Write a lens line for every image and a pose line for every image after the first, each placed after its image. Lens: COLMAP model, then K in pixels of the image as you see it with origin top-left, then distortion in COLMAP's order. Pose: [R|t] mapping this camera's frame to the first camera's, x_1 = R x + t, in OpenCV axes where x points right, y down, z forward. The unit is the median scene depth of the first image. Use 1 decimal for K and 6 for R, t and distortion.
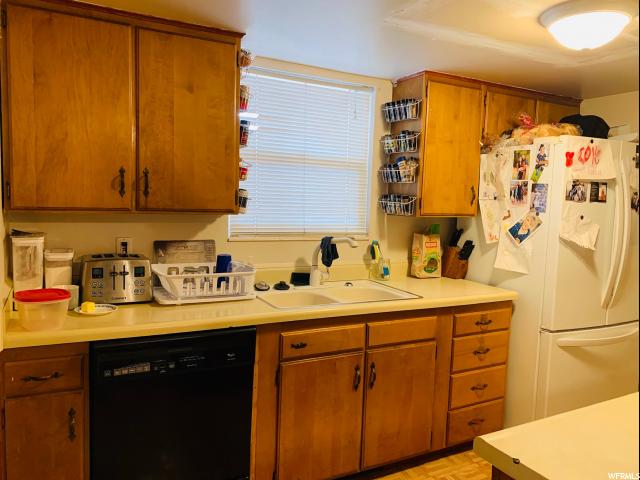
lens RADIAL K [[485.2, 0, 318.6], [0, 485.2, 240.0], [0, 0, 1]] dist [0.010367, -0.003075]
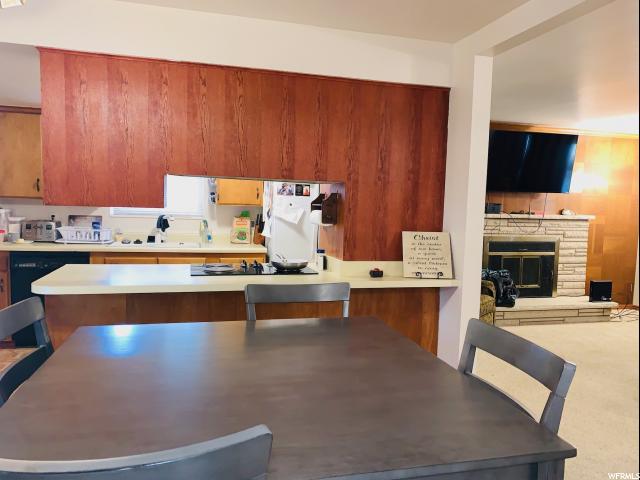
lens RADIAL K [[485.2, 0, 320.6], [0, 485.2, 240.2], [0, 0, 1]] dist [0.010367, -0.003075]
pose [[0.975649, 0.017029, -0.218676, 1.100099], [-0.021259, 0.999629, -0.017004, 0.115959], [0.218306, 0.021239, 0.975649, -0.715632]]
